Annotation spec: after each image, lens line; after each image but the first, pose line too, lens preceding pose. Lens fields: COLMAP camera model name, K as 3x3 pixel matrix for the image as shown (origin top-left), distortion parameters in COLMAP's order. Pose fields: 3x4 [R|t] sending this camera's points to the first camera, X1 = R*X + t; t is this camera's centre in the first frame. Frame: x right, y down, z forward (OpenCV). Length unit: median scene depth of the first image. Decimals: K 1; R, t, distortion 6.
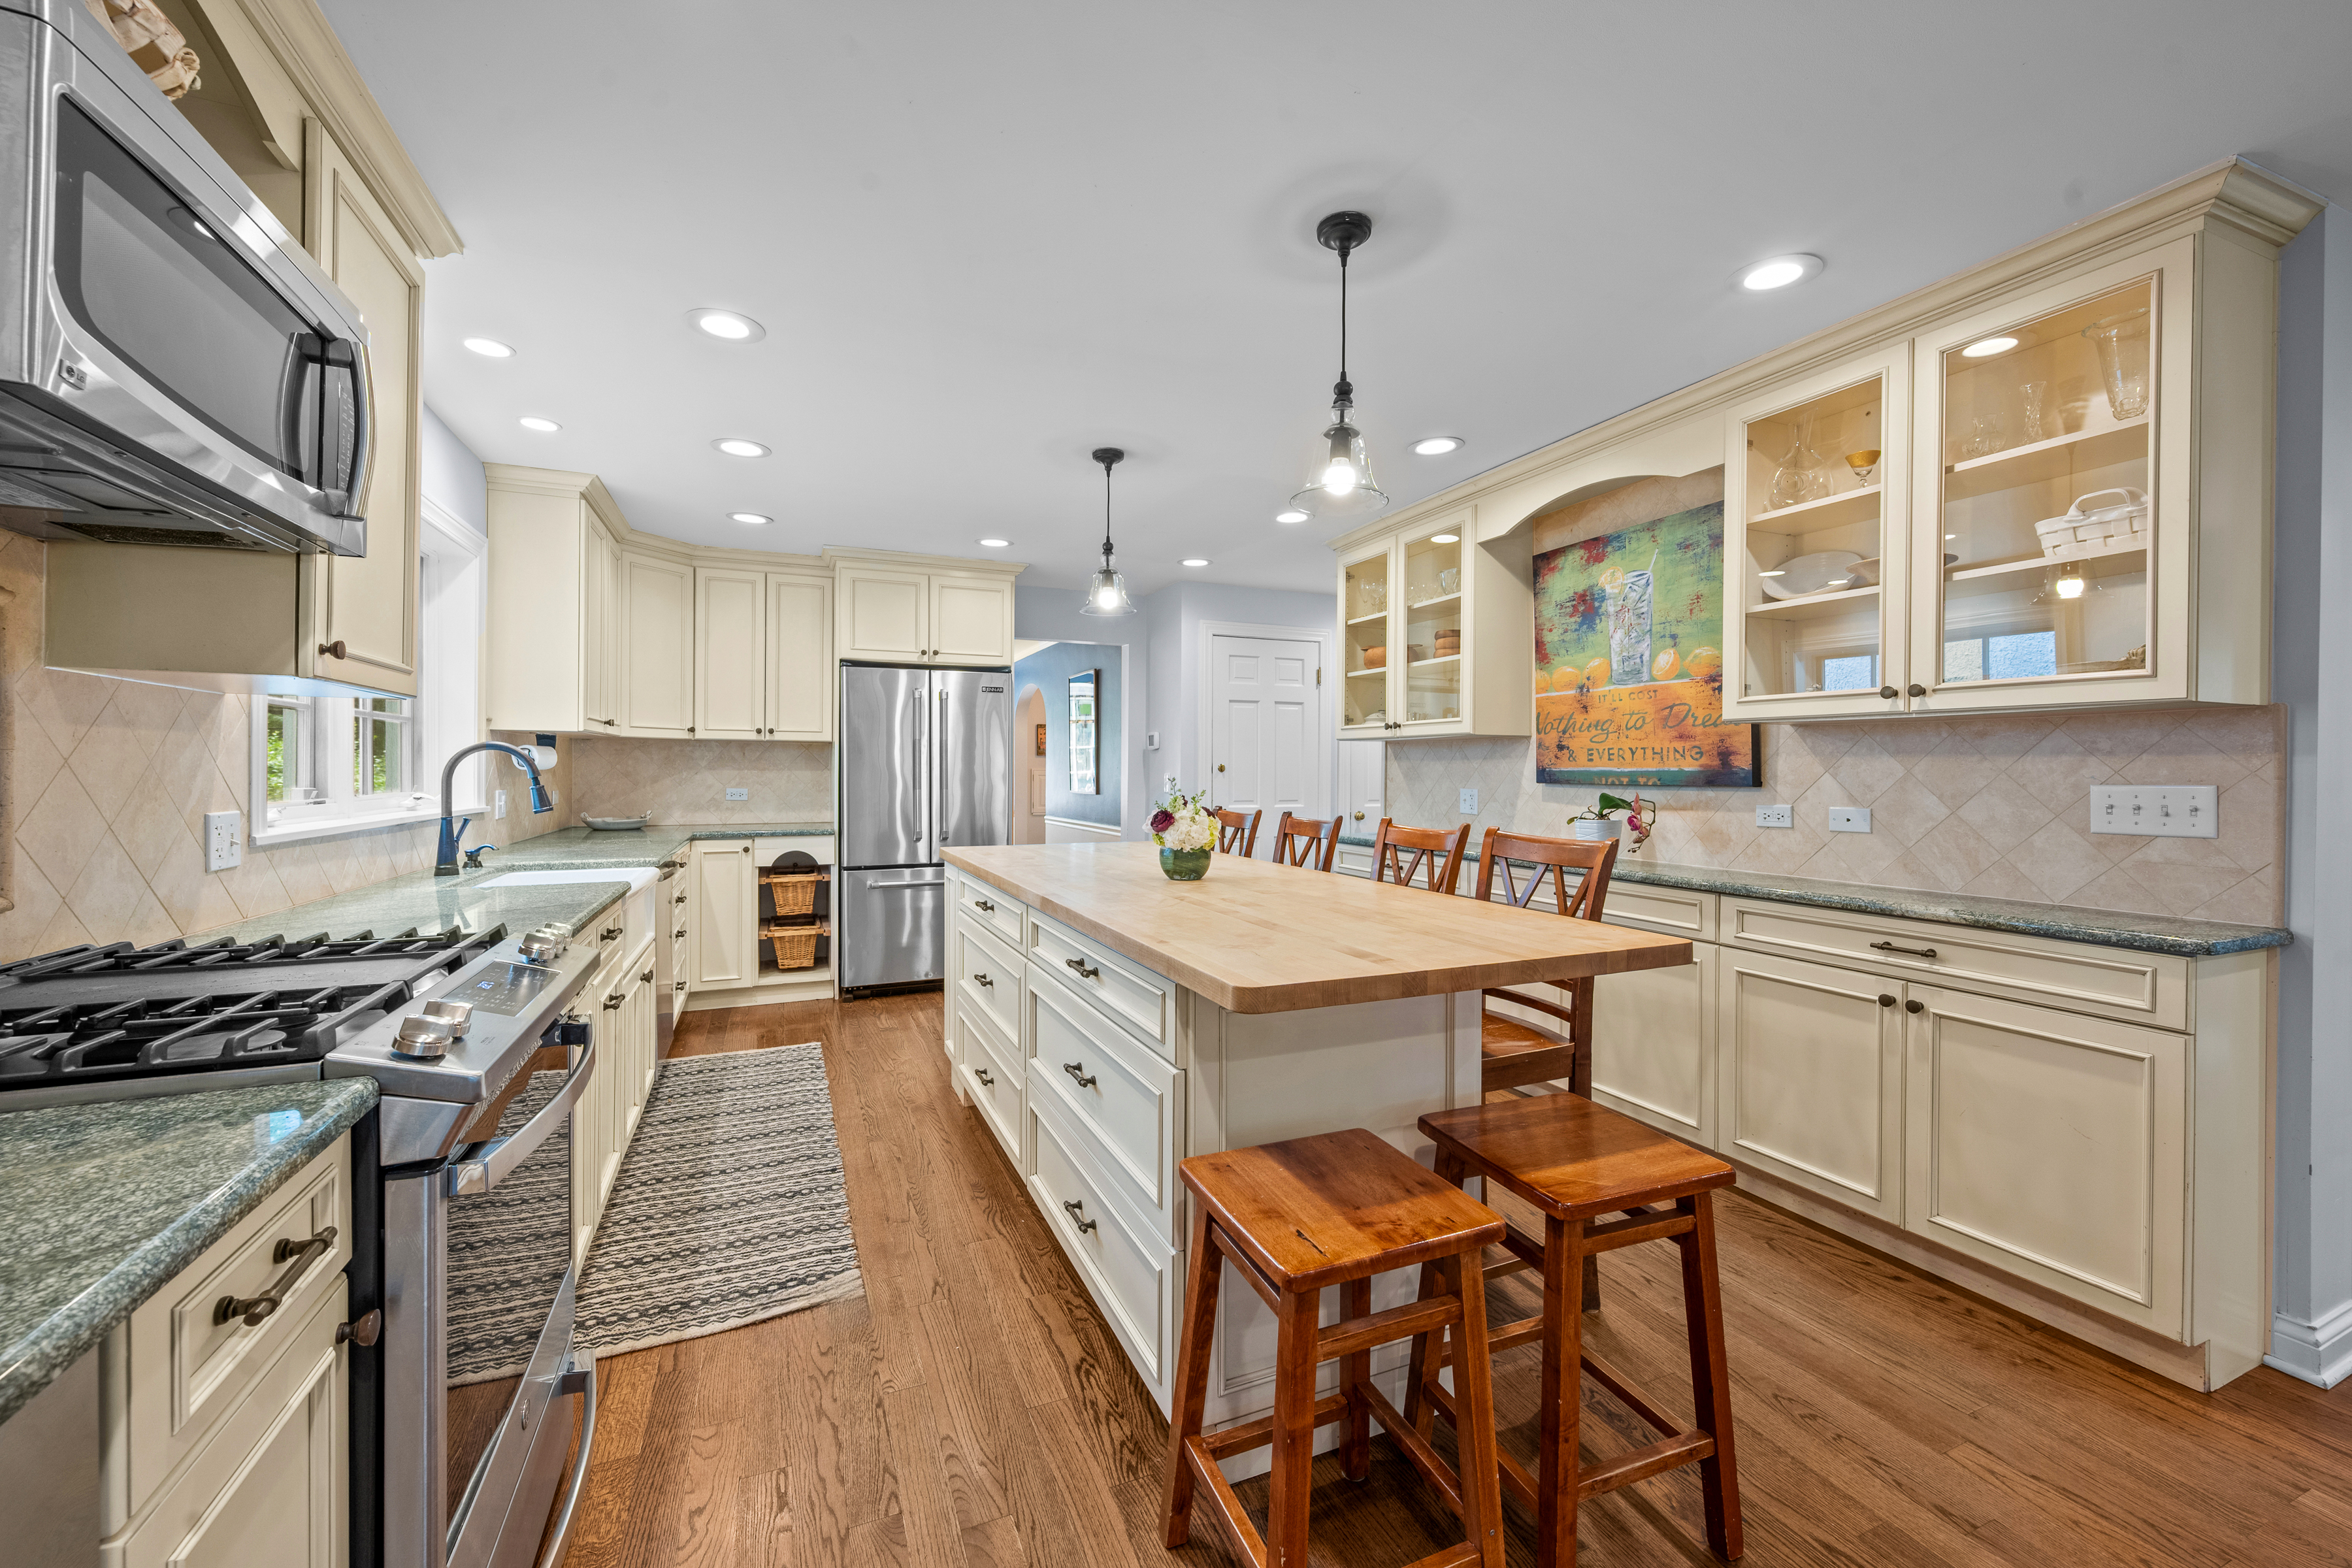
lens RADIAL K [[931.4, 0, 1176.2], [0, 931.4, 775.6], [0, 0, 1]] dist [-0.002130, 0.000317]
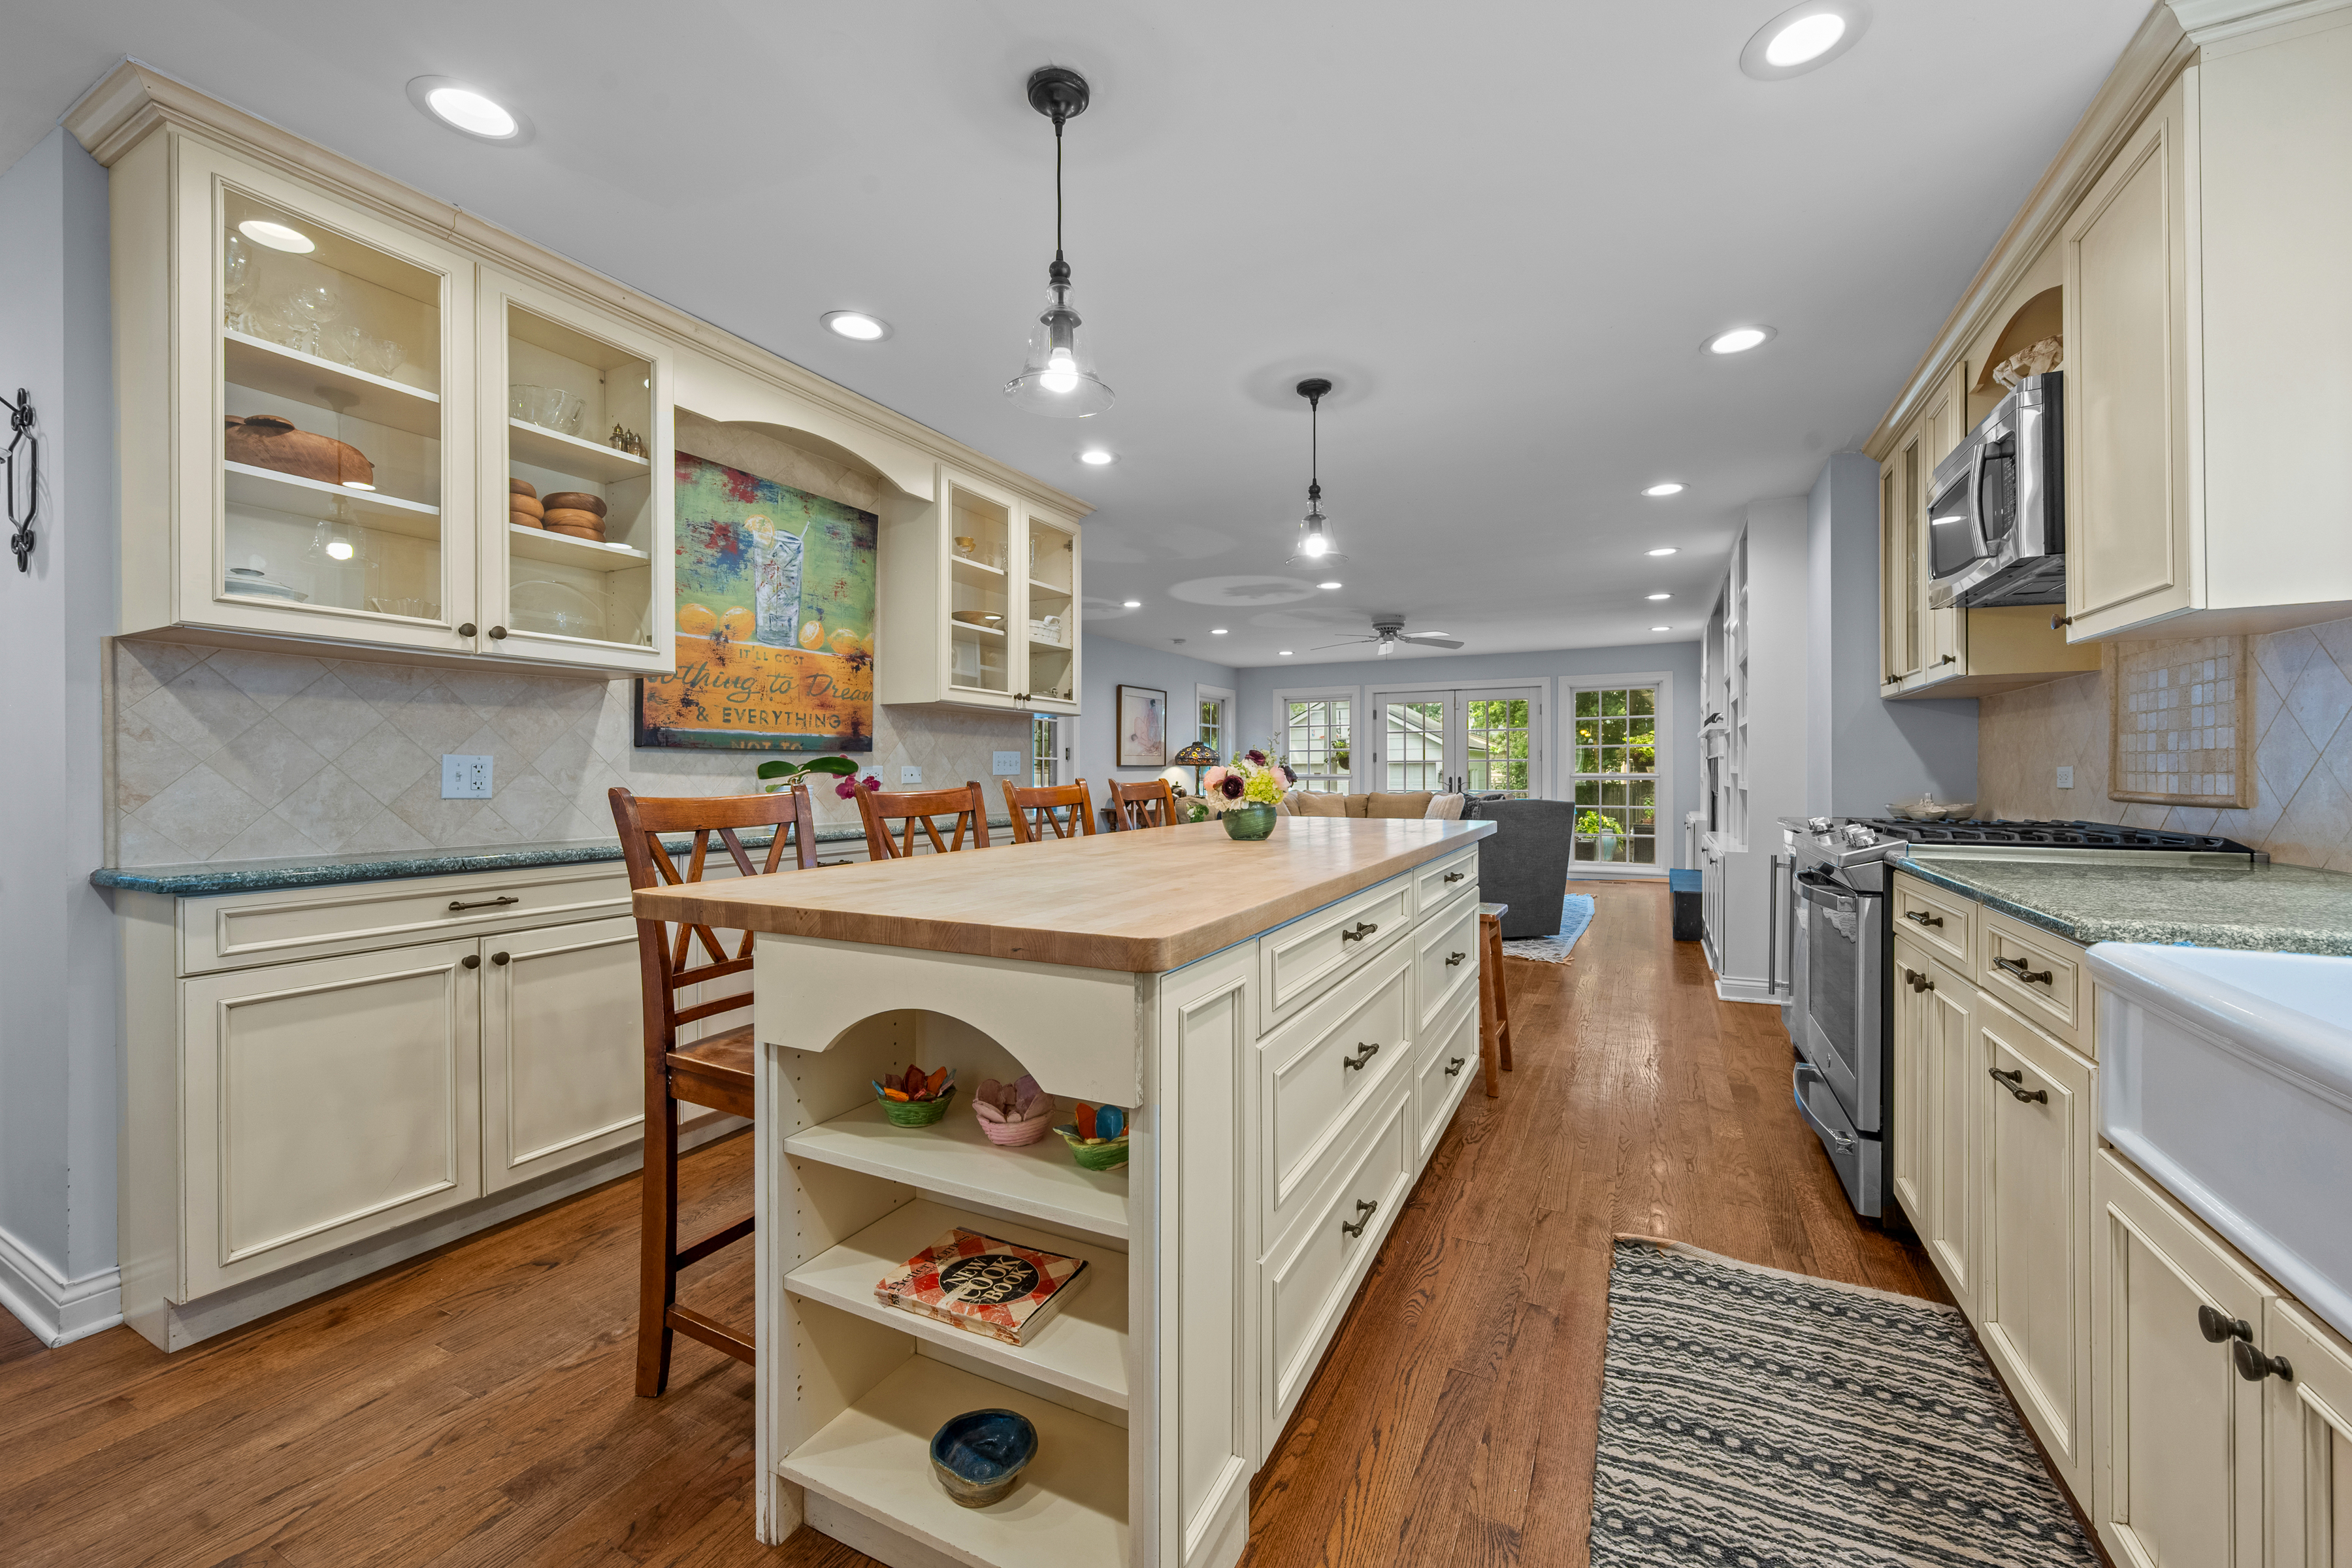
lens RADIAL K [[931.4, 0, 1181.3], [0, 931.4, 765.6], [0, 0, 1]] dist [-0.002130, 0.000317]
pose [[-0.647099, 0.003051, 0.762400, -0.488858], [0.004136, 0.999991, -0.000492, 0.026946], [-0.762394, 0.002835, -0.647106, 1.233373]]
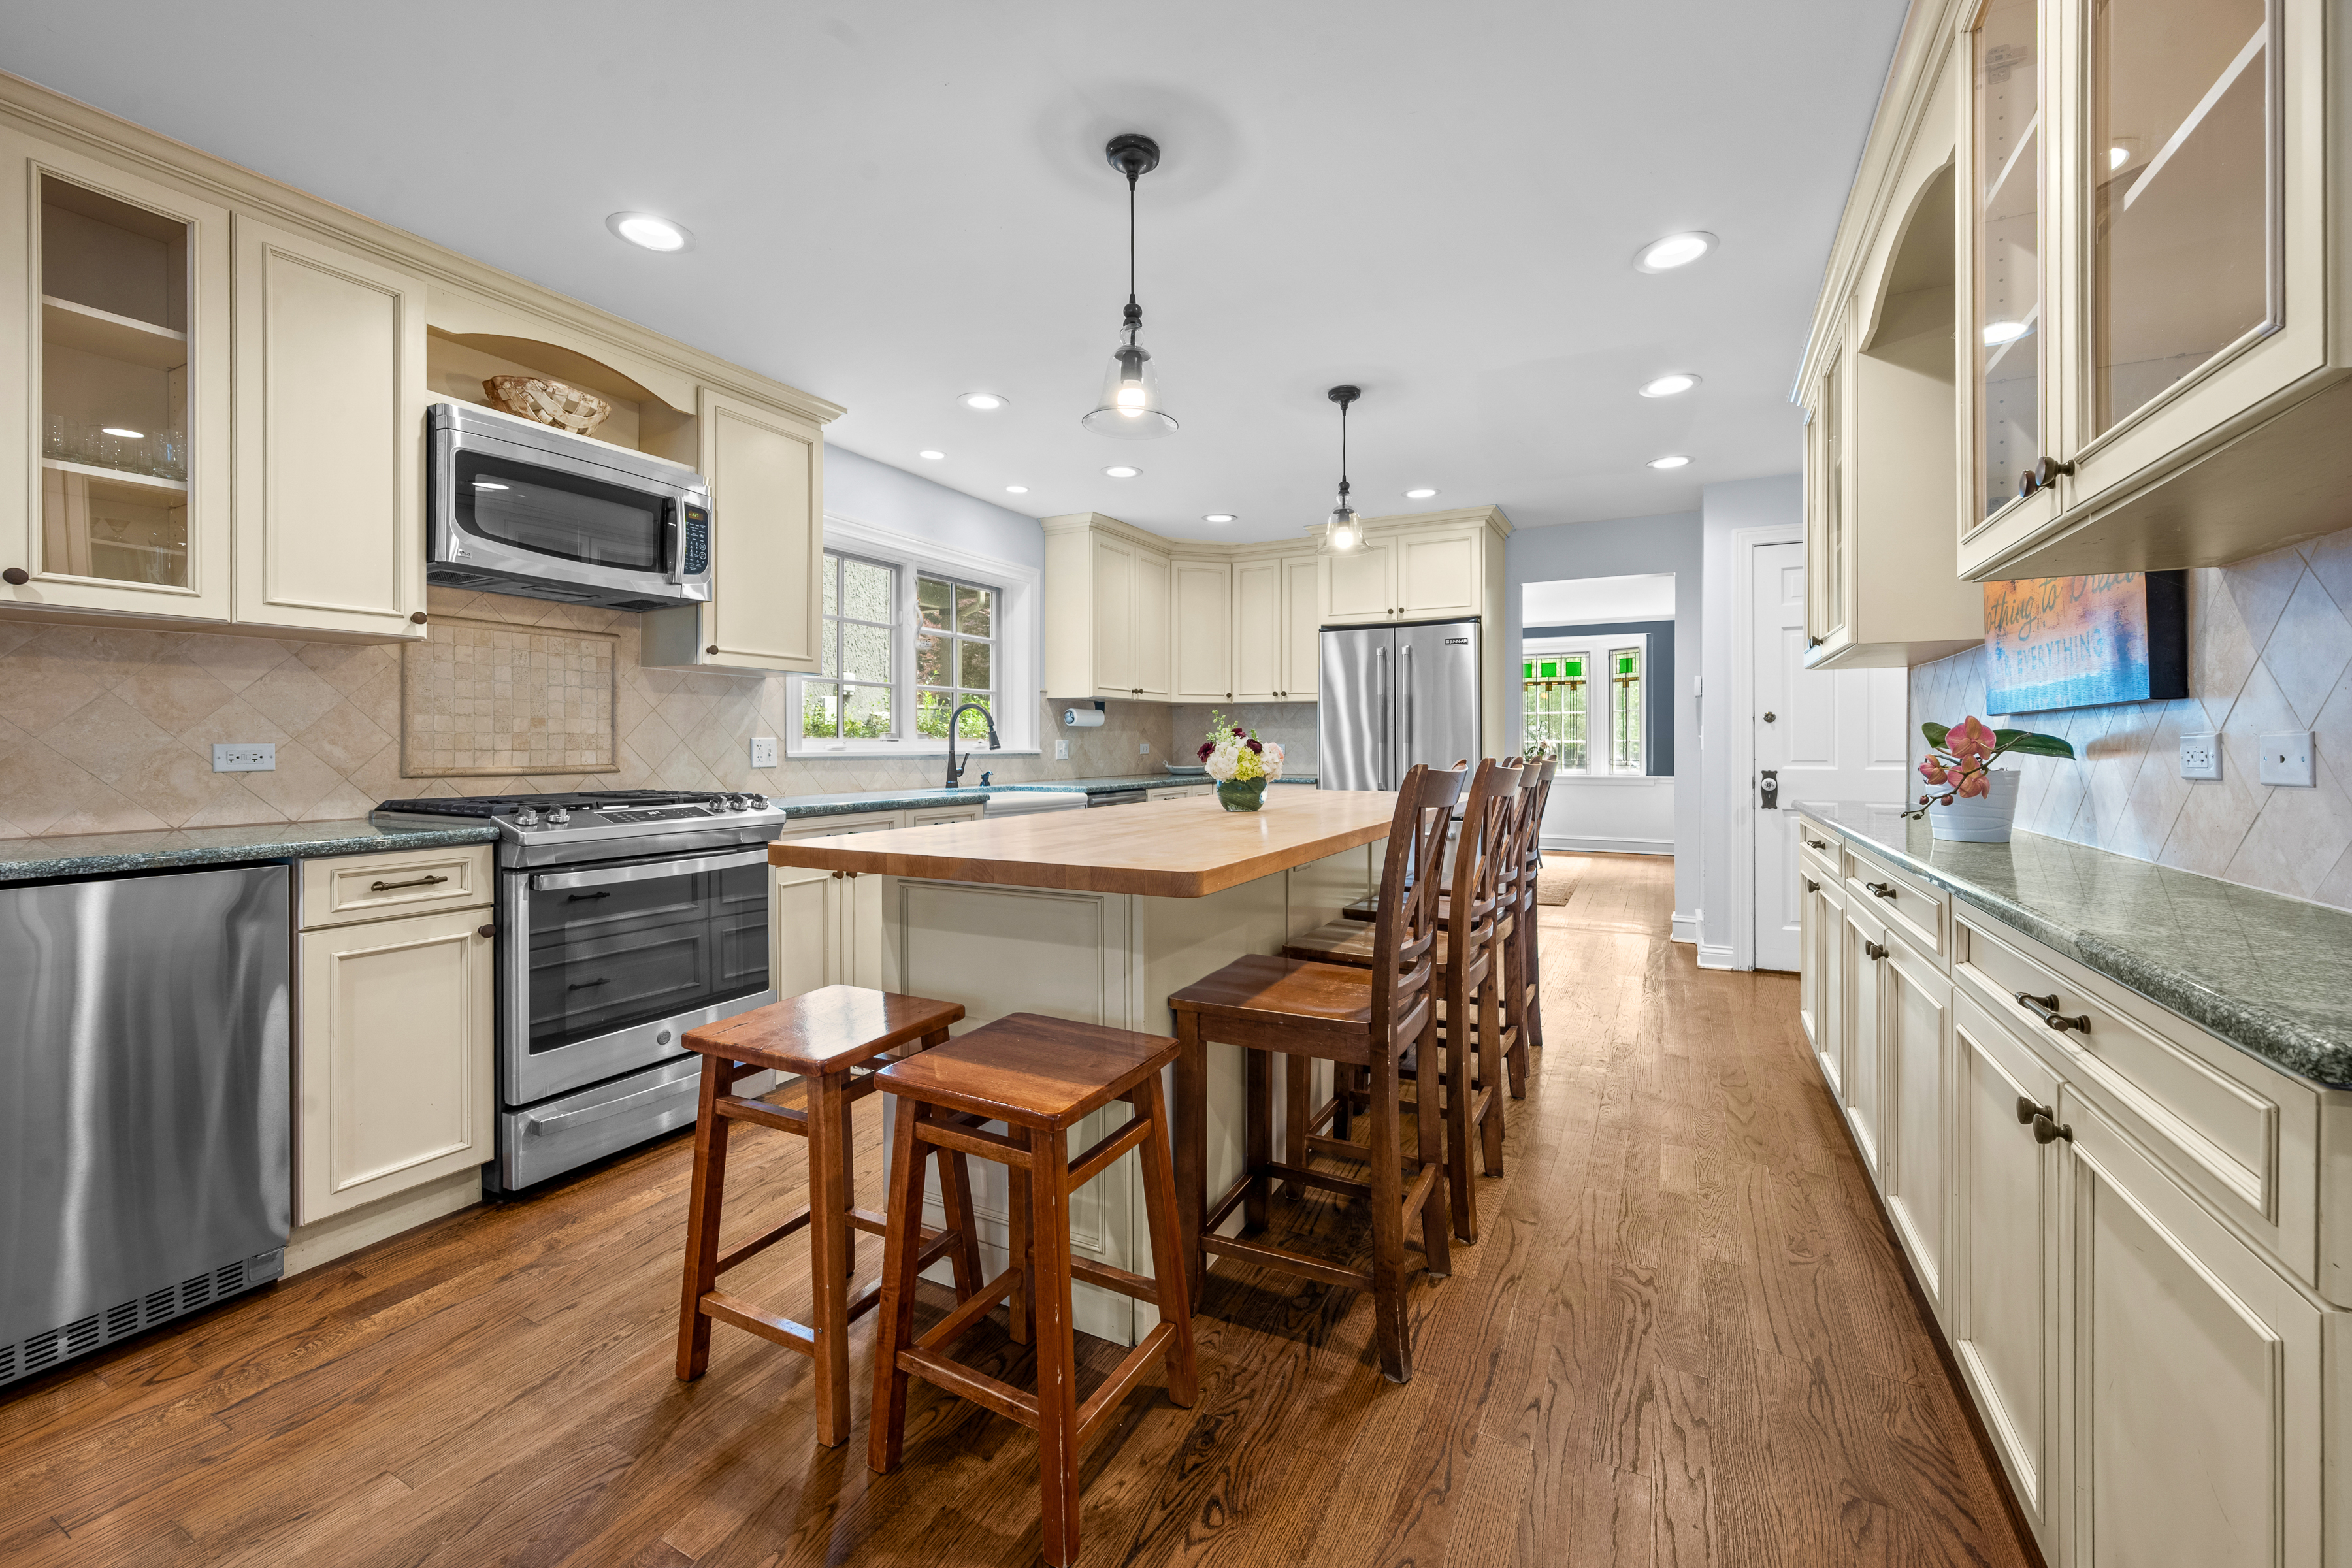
lens RADIAL K [[931.4, 0, 1187.2], [0, 931.4, 755.8], [0, 0, 1]] dist [-0.002130, 0.000317]
pose [[0.642517, 0.005141, -0.766254, 0.555868], [-0.001100, 0.999983, 0.005787, 0.034080], [0.766270, -0.002875, 0.642512, 0.223751]]
